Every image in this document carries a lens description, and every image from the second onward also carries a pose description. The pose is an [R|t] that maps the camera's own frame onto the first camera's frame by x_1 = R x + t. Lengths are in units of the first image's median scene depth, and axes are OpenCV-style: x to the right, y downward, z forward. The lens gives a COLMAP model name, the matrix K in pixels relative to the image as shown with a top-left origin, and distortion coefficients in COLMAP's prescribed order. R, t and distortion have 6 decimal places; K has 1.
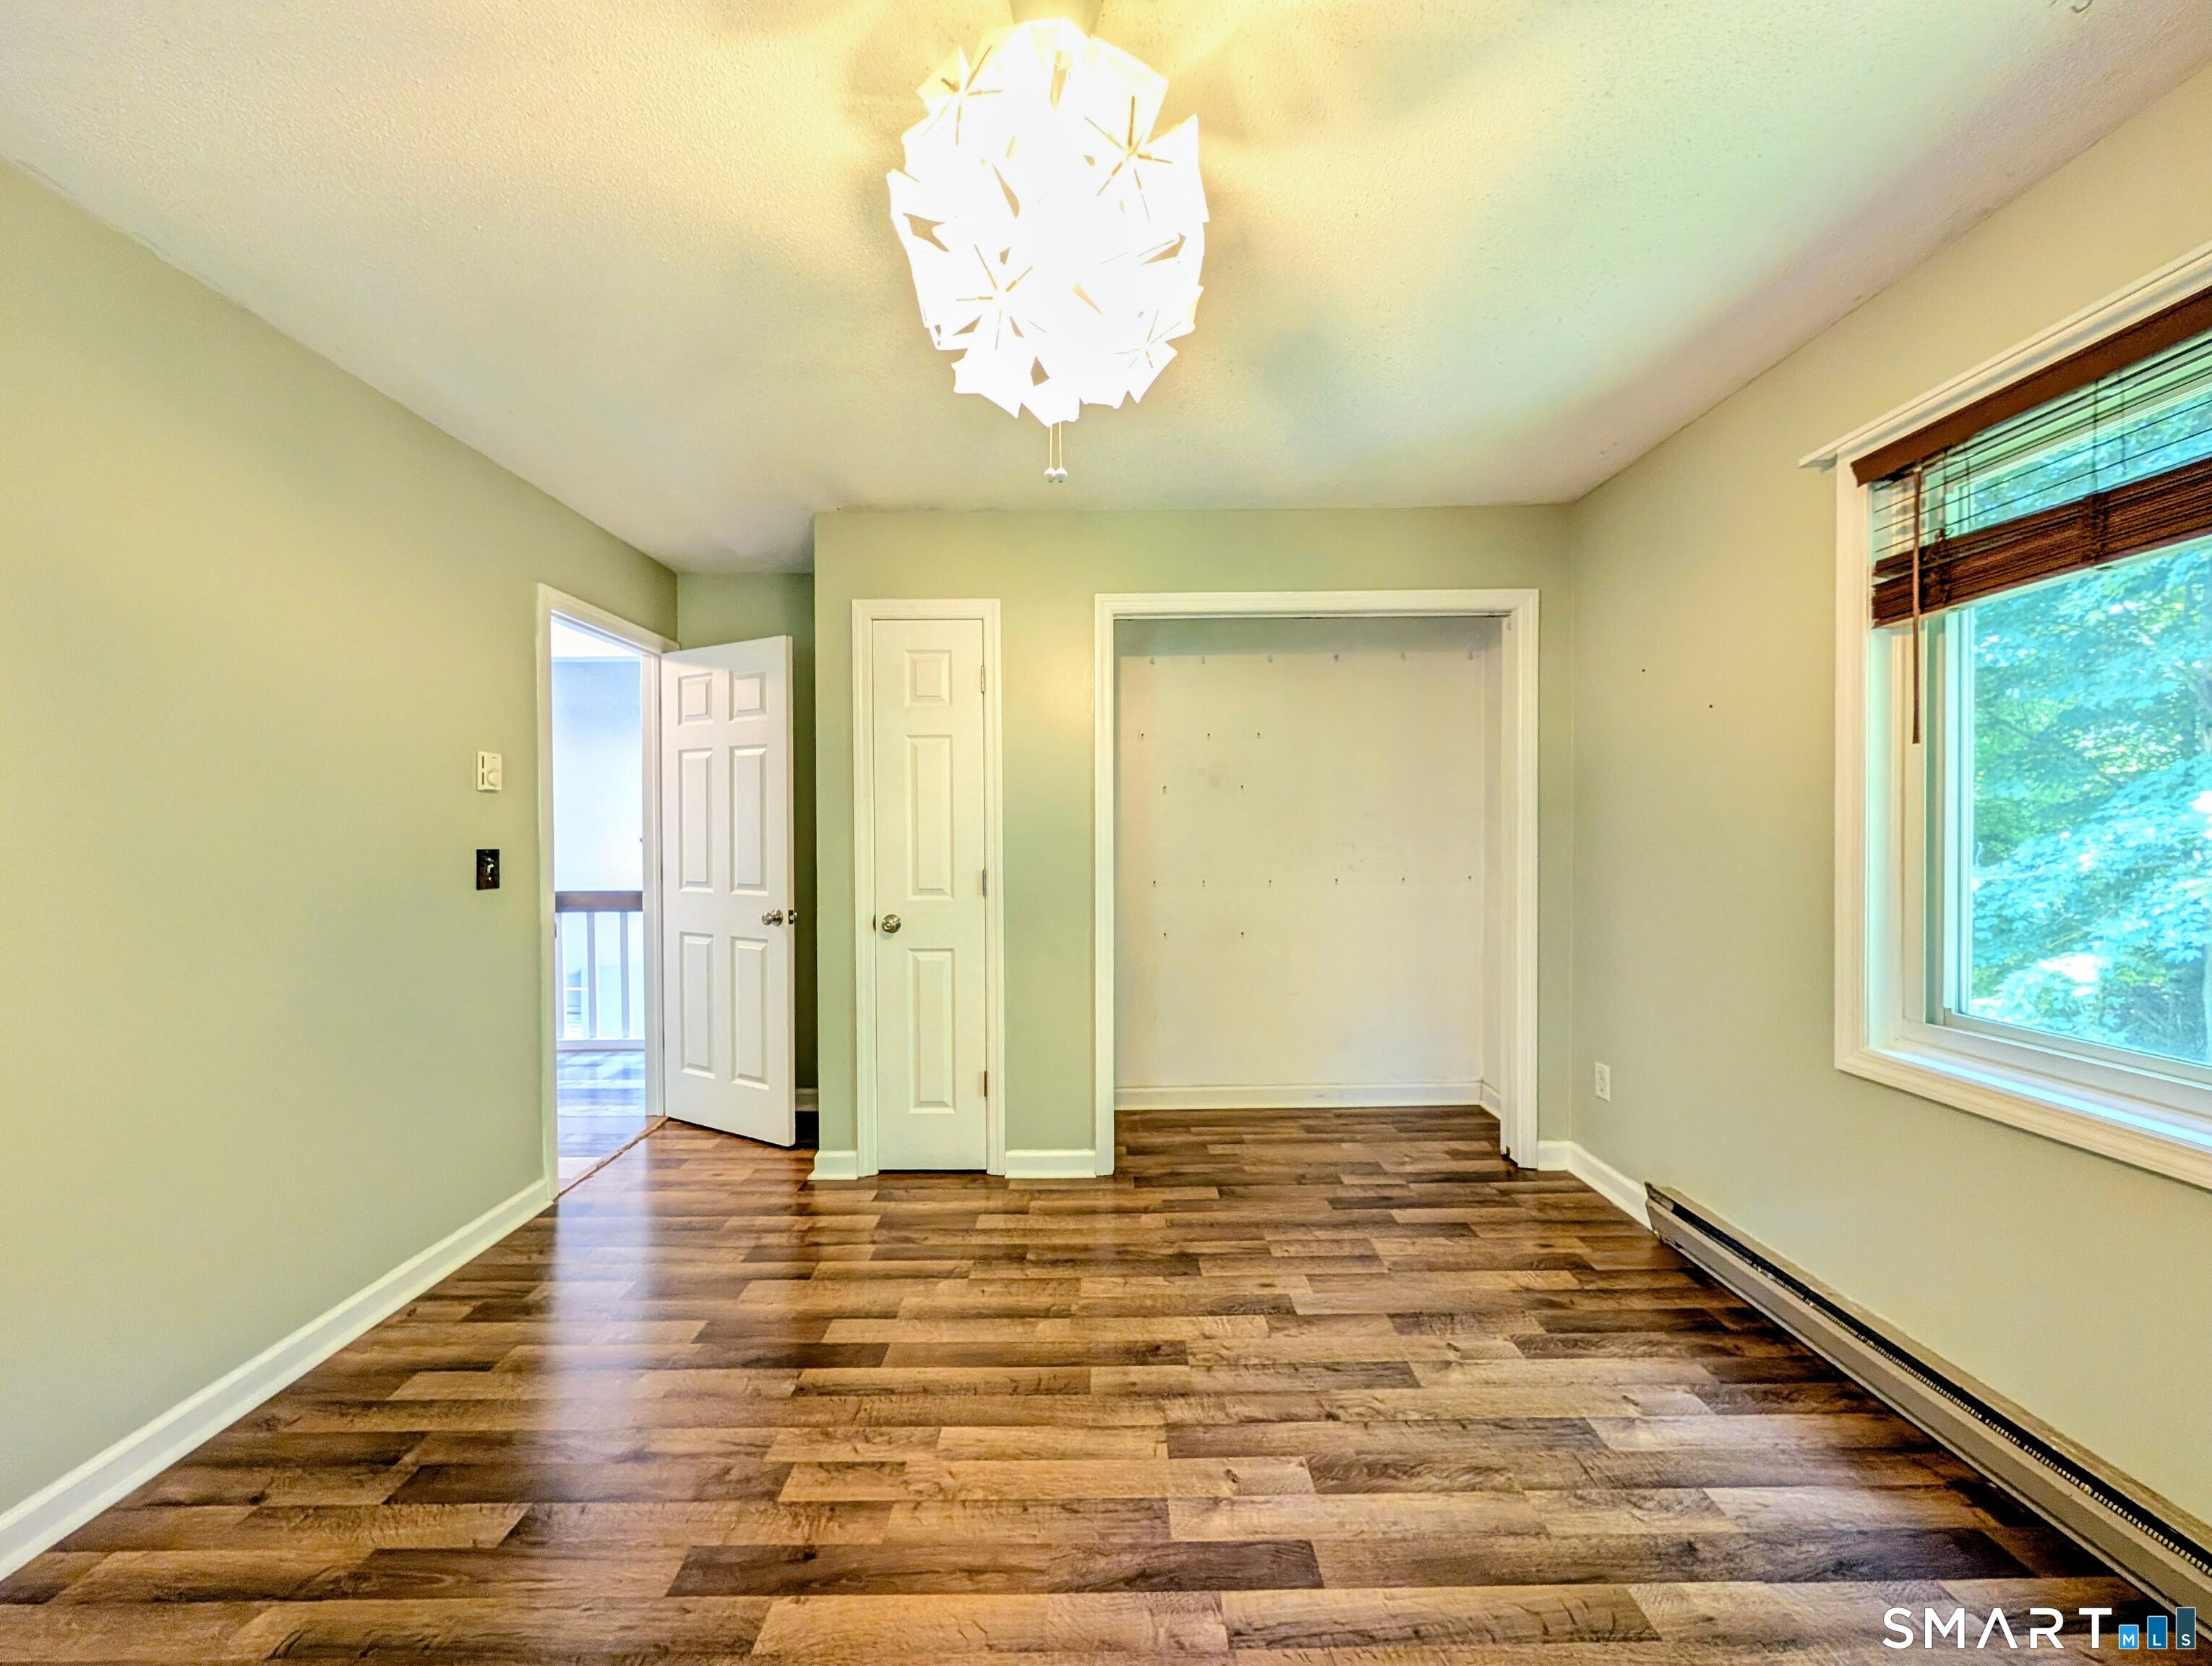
lens RADIAL K [[797.6, 0, 1100.8], [0, 797.6, 835.9], [0, 0, 1]] dist [0.003522, 0.000029]
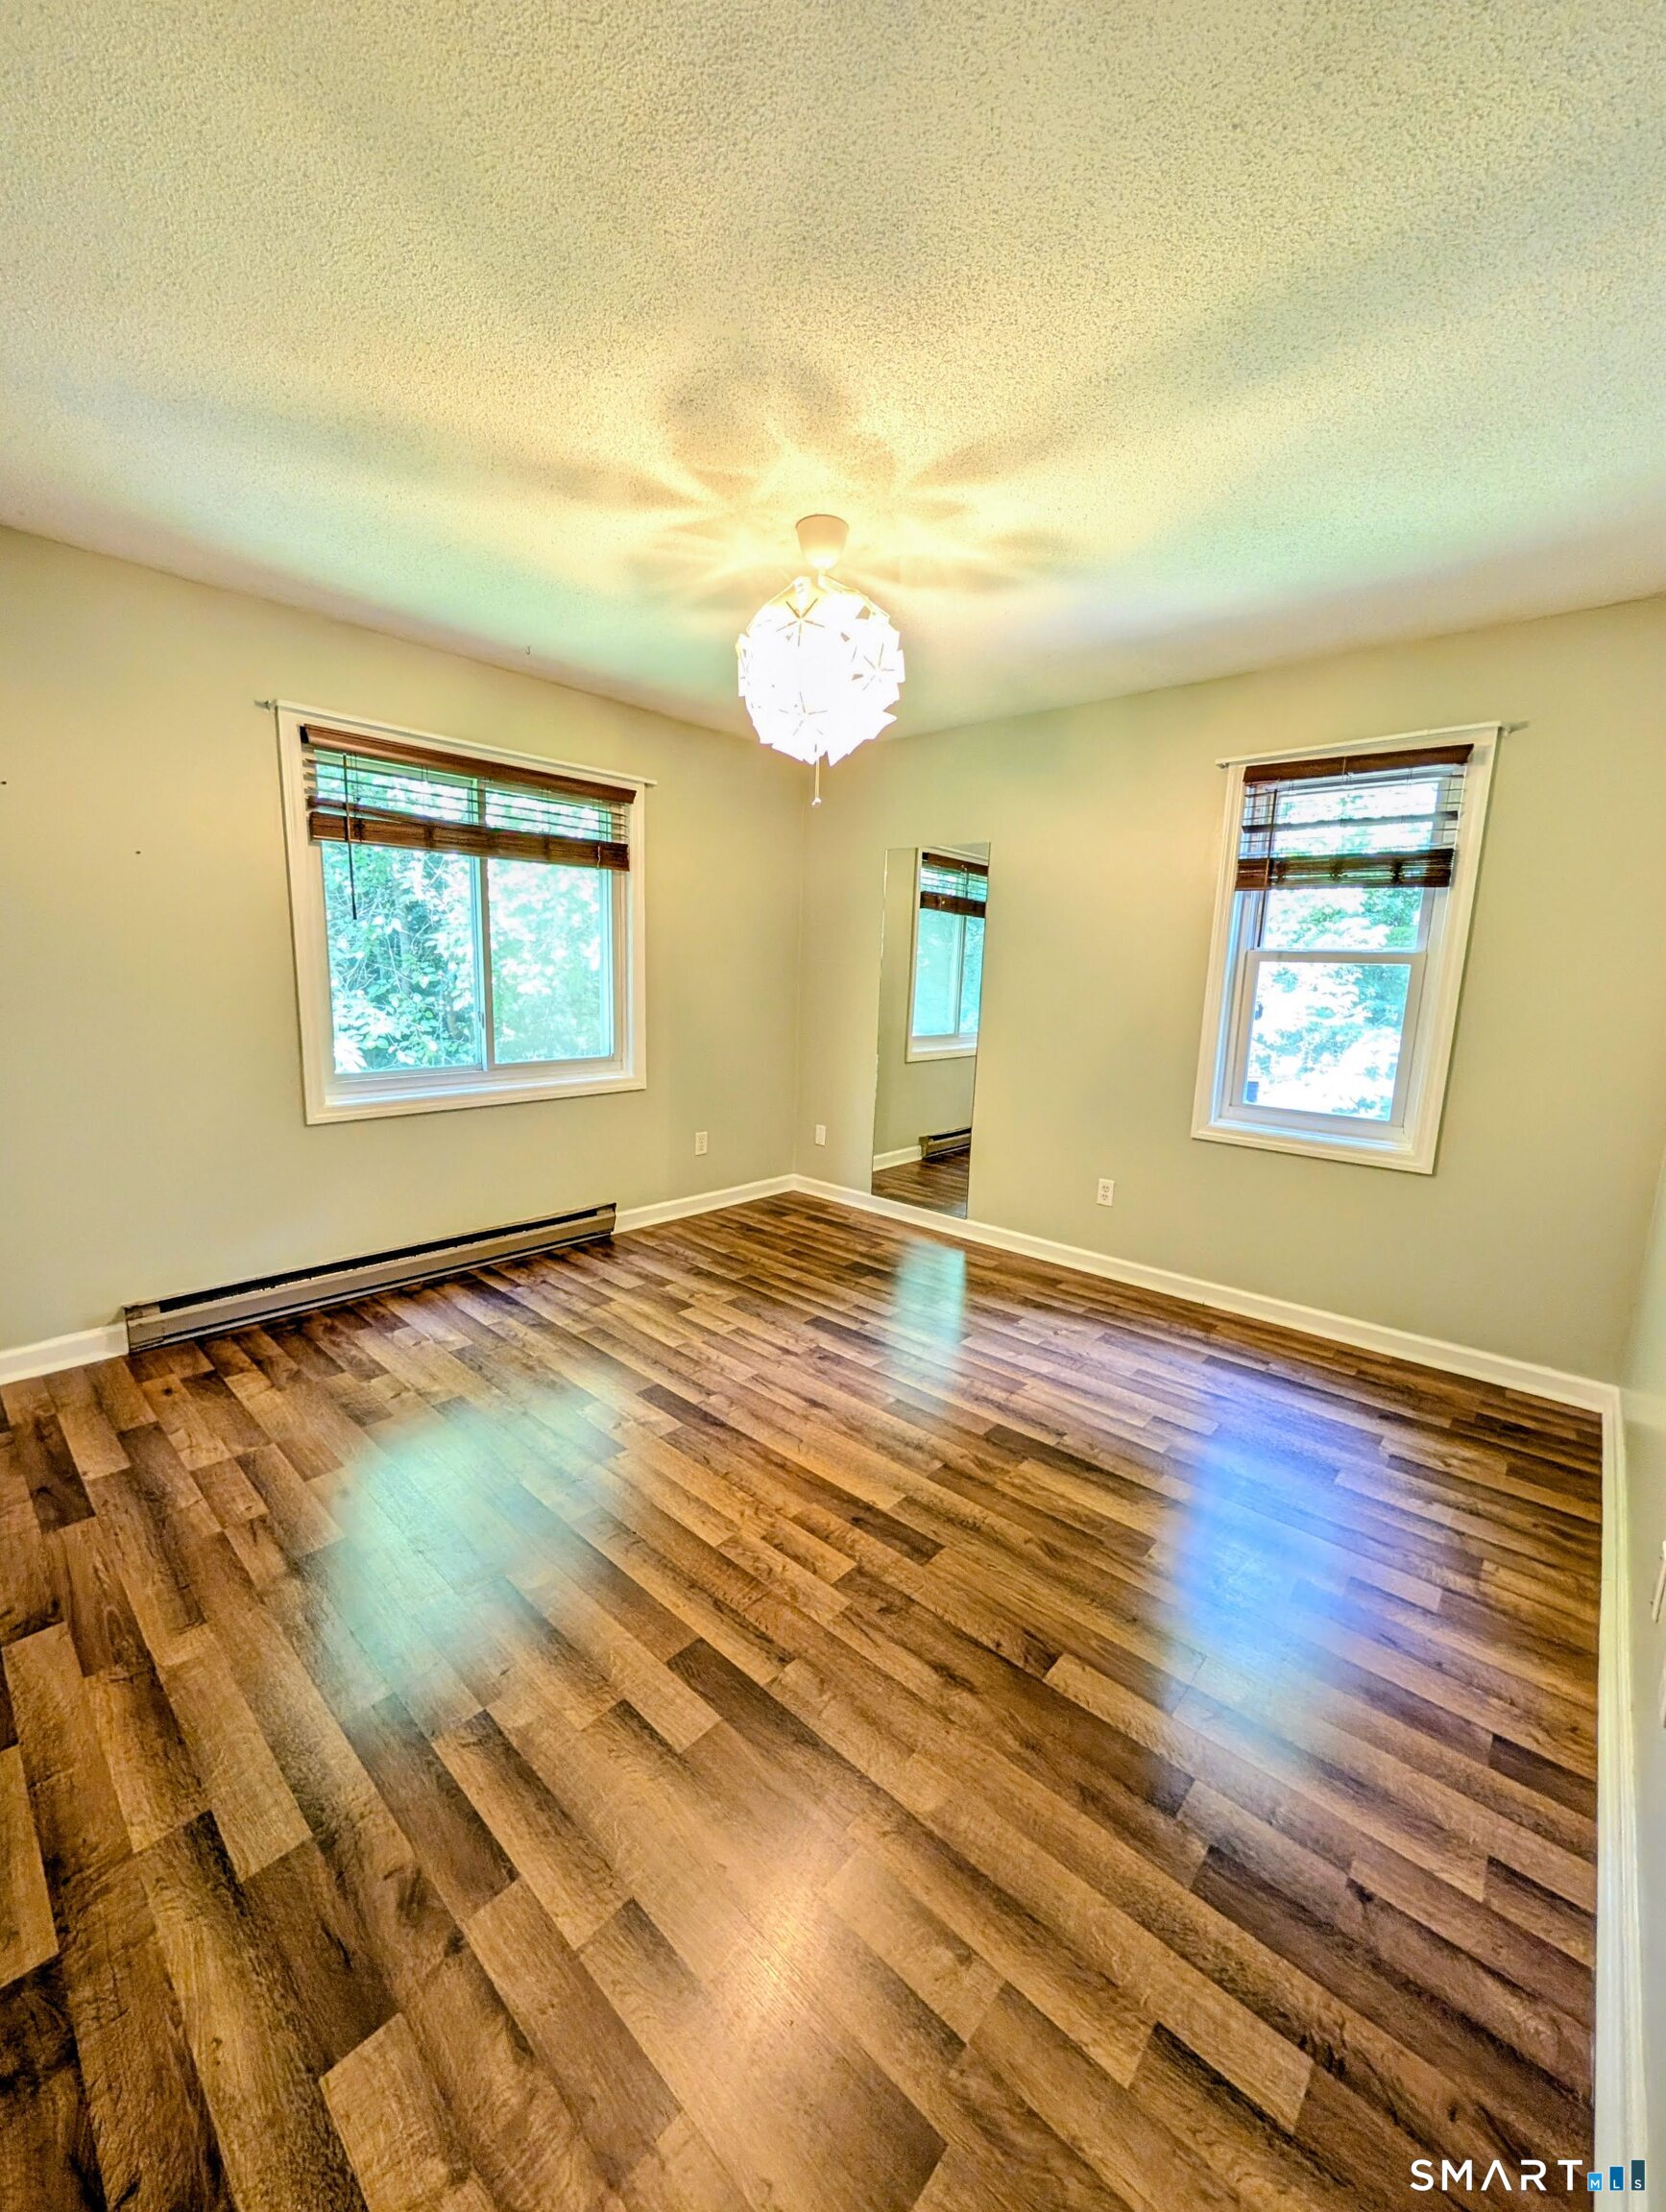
lens RADIAL K [[855.4, 0, 822.9], [0, 855.4, 1100.3], [0, 0, 1]] dist [0.001259, 0.000046]
pose [[-0.733905, -0.124888, 0.667673, -1.002648], [-0.022059, 0.986816, 0.160337, -0.049710], [-0.678894, 0.102944, -0.726984, 1.674775]]
